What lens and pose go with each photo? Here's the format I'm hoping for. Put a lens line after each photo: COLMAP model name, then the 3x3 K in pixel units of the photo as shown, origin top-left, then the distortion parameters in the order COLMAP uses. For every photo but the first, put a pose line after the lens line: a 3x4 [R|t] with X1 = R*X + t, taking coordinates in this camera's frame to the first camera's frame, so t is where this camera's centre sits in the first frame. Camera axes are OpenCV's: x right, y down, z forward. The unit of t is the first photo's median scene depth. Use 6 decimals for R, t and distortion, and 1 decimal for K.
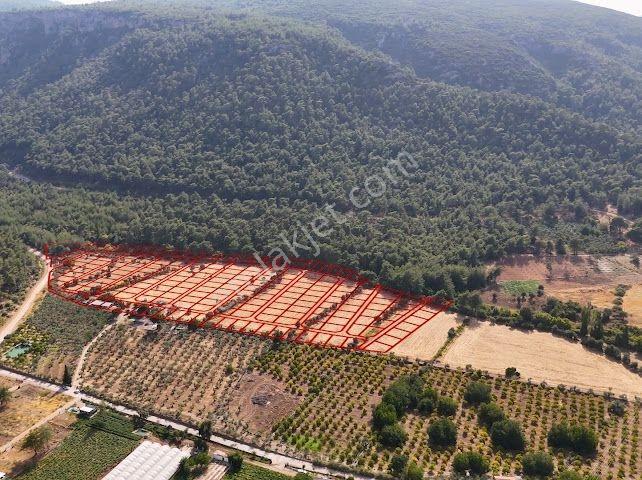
lens RADIAL K [[637.9, 0, 326.7], [0, 637.9, 240.2], [0, 0, 1]] dist [0.041113, 0.000000]
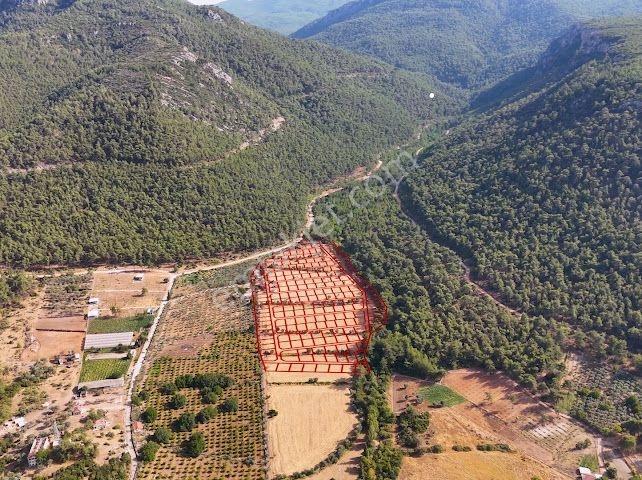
lens RADIAL K [[637.9, 0, 326.4], [0, 637.9, 235.4], [0, 0, 1]] dist [0.041113, 0.000000]
pose [[0.460775, 0.296371, -0.836570, 0.991997], [-0.240694, 0.949000, 0.203630, -0.341987], [0.854256, 0.107530, 0.508610, 0.235512]]
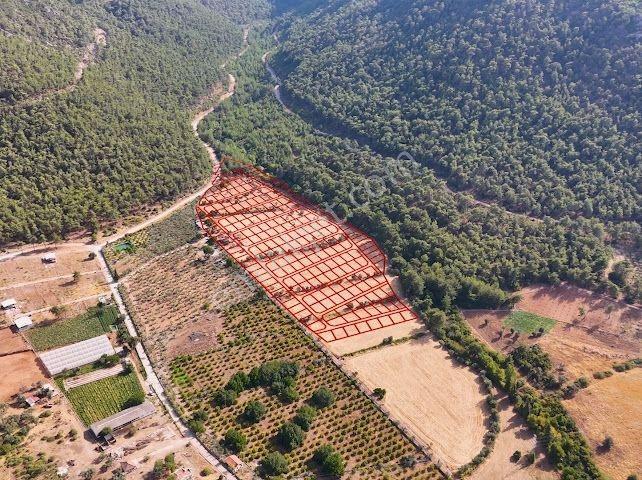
lens RADIAL K [[637.9, 0, 319.0], [0, 637.9, 244.1], [0, 0, 1]] dist [0.041113, 0.000000]
pose [[0.787139, 0.288219, -0.545290, 0.521251], [-0.174097, 0.951974, 0.251864, -0.217314], [0.591694, -0.103319, 0.799514, 0.043211]]
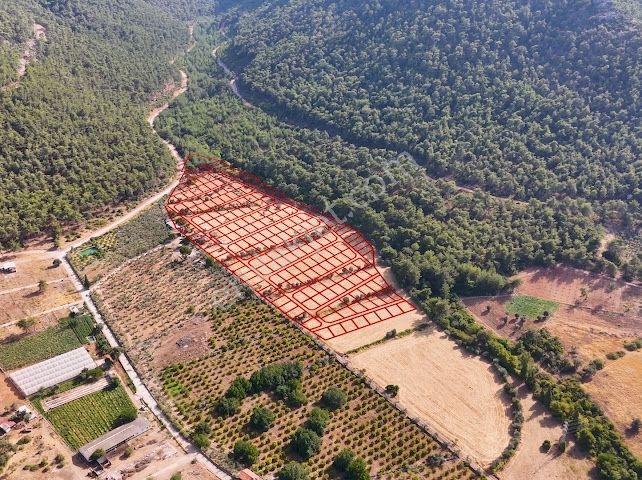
lens RADIAL K [[637.9, 0, 318.6], [0, 637.9, 245.3], [0, 0, 1]] dist [0.041113, 0.000000]
pose [[0.845920, 0.246178, -0.473092, 0.438981], [-0.147983, 0.960602, 0.235254, -0.178081], [0.512367, -0.128997, 0.849023, 0.050284]]
